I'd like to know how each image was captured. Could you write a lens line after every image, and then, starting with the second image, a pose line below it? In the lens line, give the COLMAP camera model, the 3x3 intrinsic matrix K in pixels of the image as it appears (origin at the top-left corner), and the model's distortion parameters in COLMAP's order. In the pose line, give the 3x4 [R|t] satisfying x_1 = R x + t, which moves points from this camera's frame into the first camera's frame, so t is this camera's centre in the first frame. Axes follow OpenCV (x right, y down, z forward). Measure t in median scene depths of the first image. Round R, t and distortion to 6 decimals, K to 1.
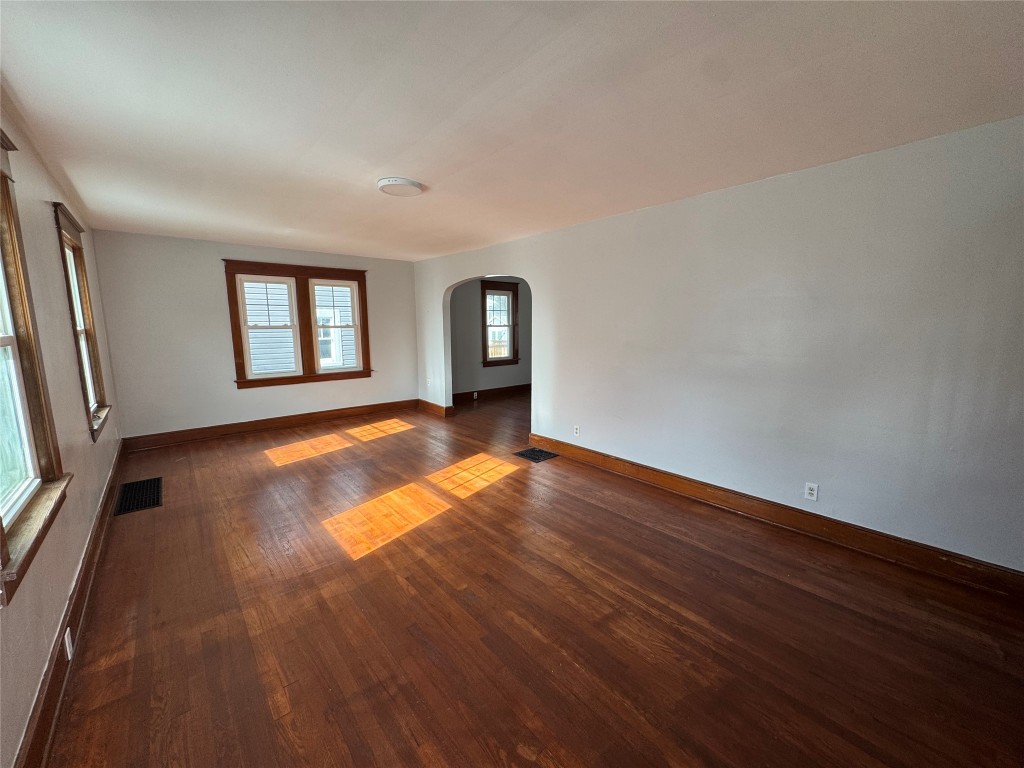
lens RADIAL K [[406.8, 0, 518.7], [0, 406.8, 380.3], [0, 0, 1]] dist [-0.000967, 0.000299]
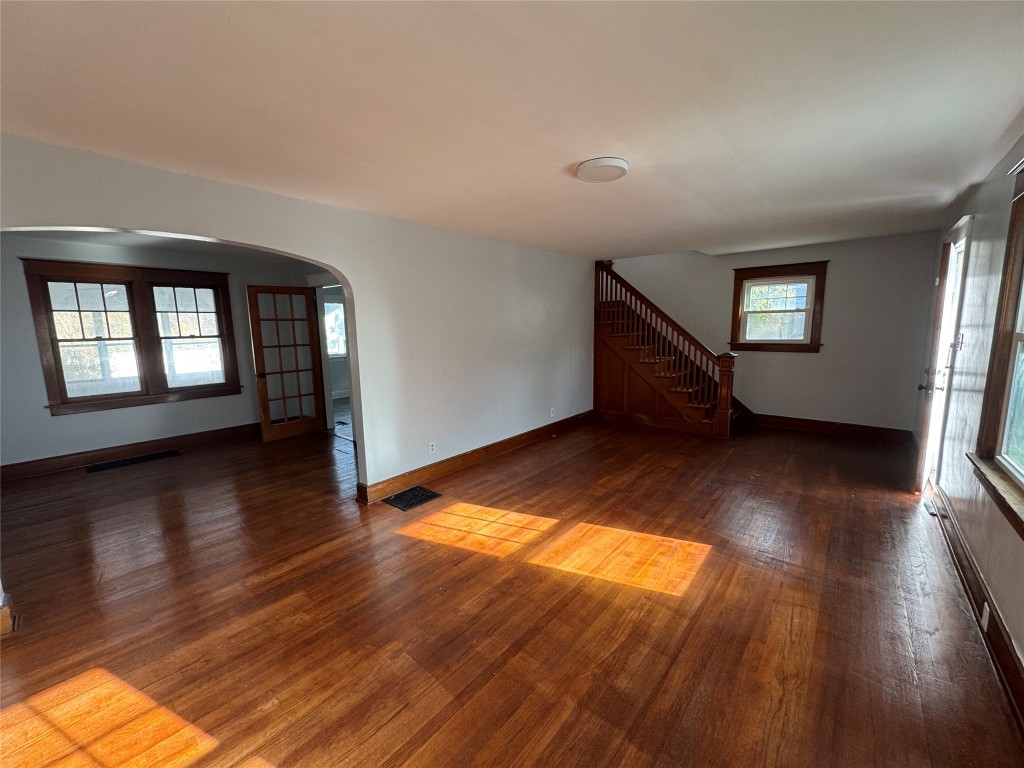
lens RADIAL K [[406.8, 0, 512.6], [0, 406.8, 384.4], [0, 0, 1]] dist [-0.000967, 0.000299]
pose [[-0.151926, -0.131709, 0.979577, -0.779295], [0.153228, 0.975961, 0.154987, -0.131993], [-0.976442, 0.173645, -0.128092, 0.929949]]
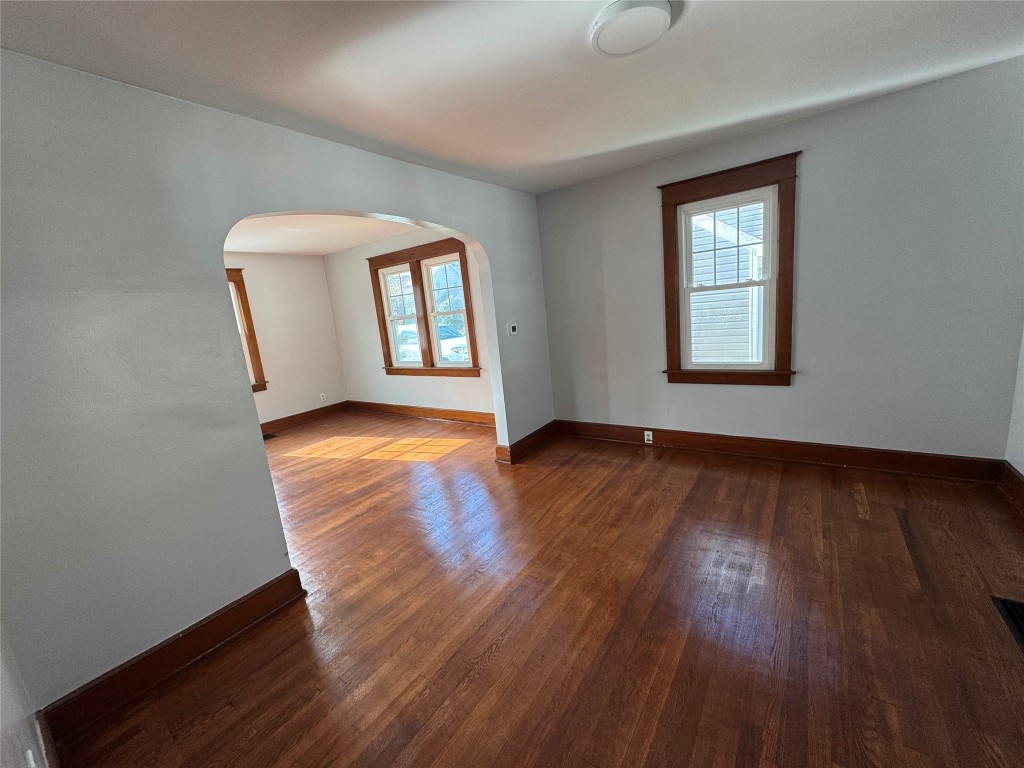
lens RADIAL K [[406.8, 0, 510.3], [0, 406.8, 382.5], [0, 0, 1]] dist [-0.000967, 0.000299]
pose [[0.228123, 0.161340, -0.960171, 0.571799], [-0.036759, 0.986899, 0.157098, -0.178659], [0.972938, -0.000543, 0.231065, 1.310513]]
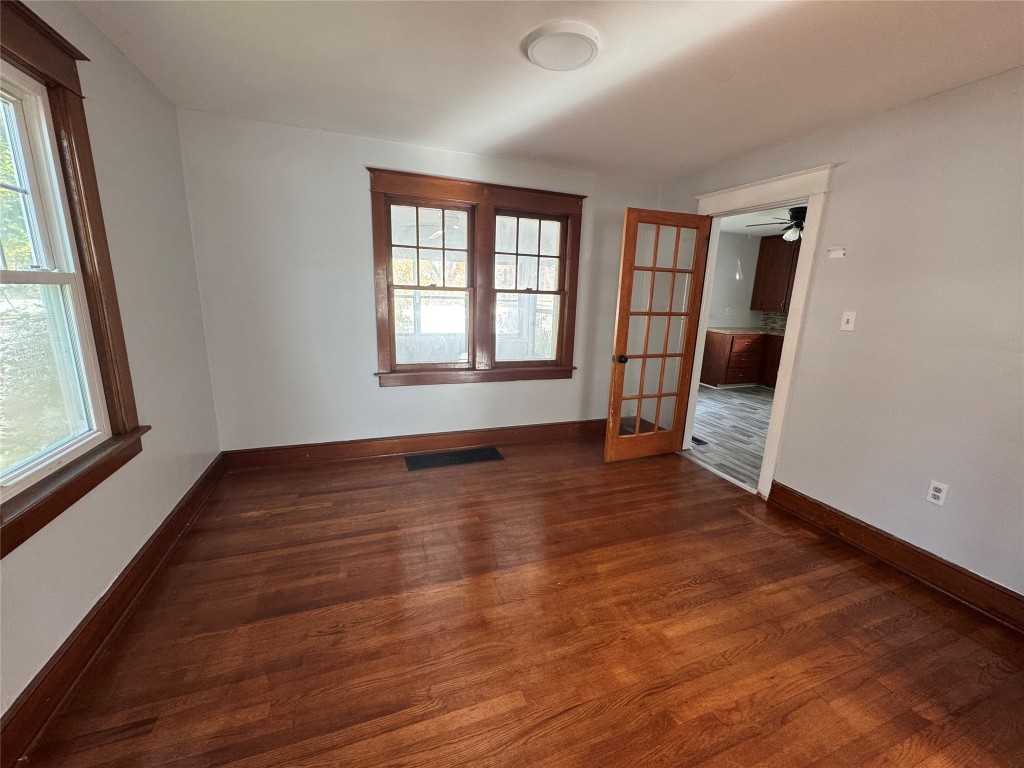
lens RADIAL K [[406.8, 0, 520.2], [0, 406.8, 384.9], [0, 0, 1]] dist [-0.000967, 0.000299]
pose [[0.338433, -0.195134, 0.920536, -0.248428], [0.092904, 0.980412, 0.173671, -0.187165], [-0.936393, 0.026746, 0.349932, 1.410729]]
